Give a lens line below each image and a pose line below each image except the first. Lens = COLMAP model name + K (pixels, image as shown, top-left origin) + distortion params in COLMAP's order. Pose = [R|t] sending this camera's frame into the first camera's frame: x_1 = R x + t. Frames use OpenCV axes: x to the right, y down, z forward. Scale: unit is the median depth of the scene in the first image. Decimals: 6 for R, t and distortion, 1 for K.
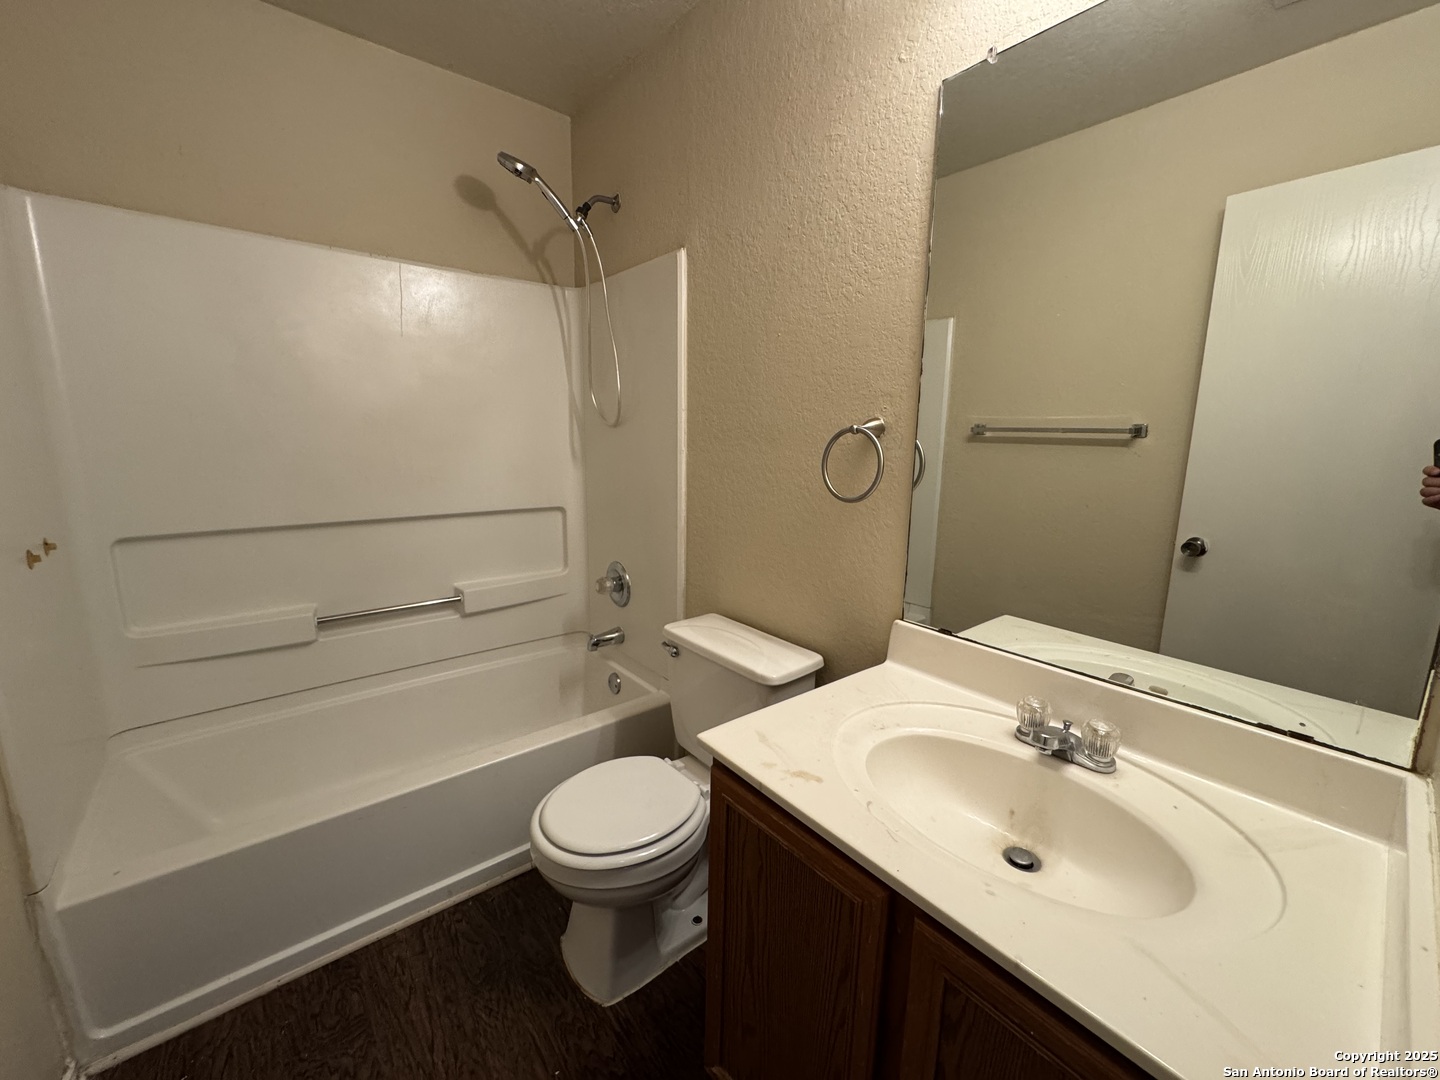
lens RADIAL K [[573.7, 0, 716.5], [0, 573.7, 537.7], [0, 0, 1]] dist [-0.000543, -0.000112]
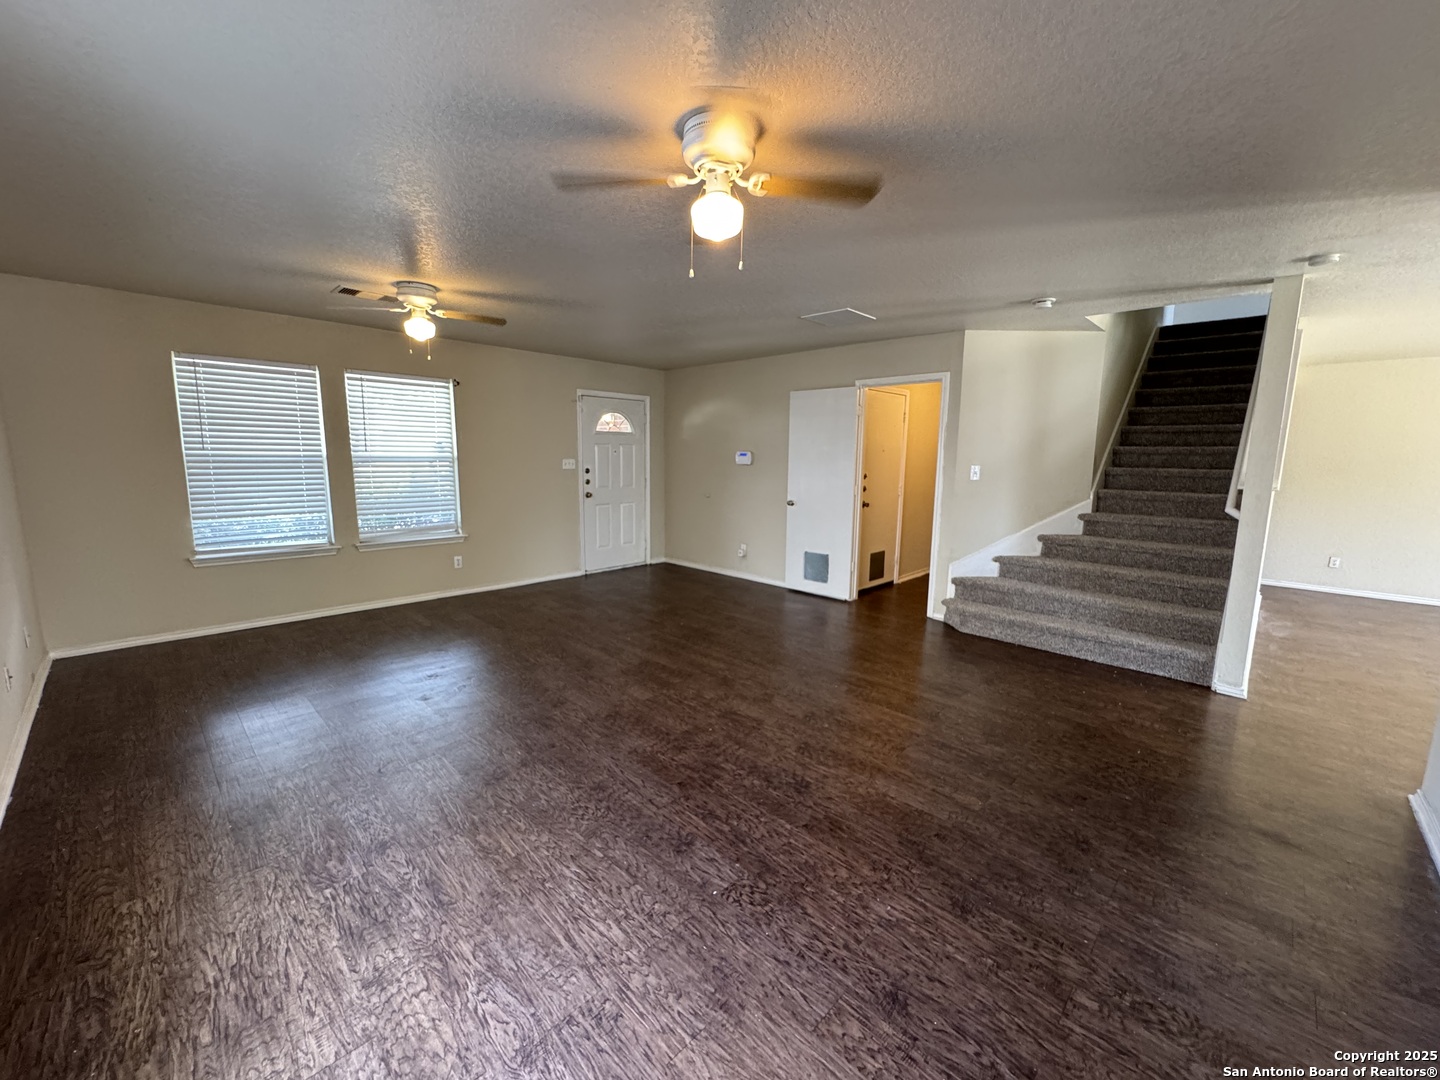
lens RADIAL K [[573.7, 0, 721.1], [0, 573.7, 539.2], [0, 0, 1]] dist [-0.000543, -0.000112]
pose [[-0.993725, -0.006588, -0.111657, -1.157960], [-0.041864, 0.947611, 0.316673, -0.444287], [0.103721, 0.319360, -0.941940, 1.764187]]
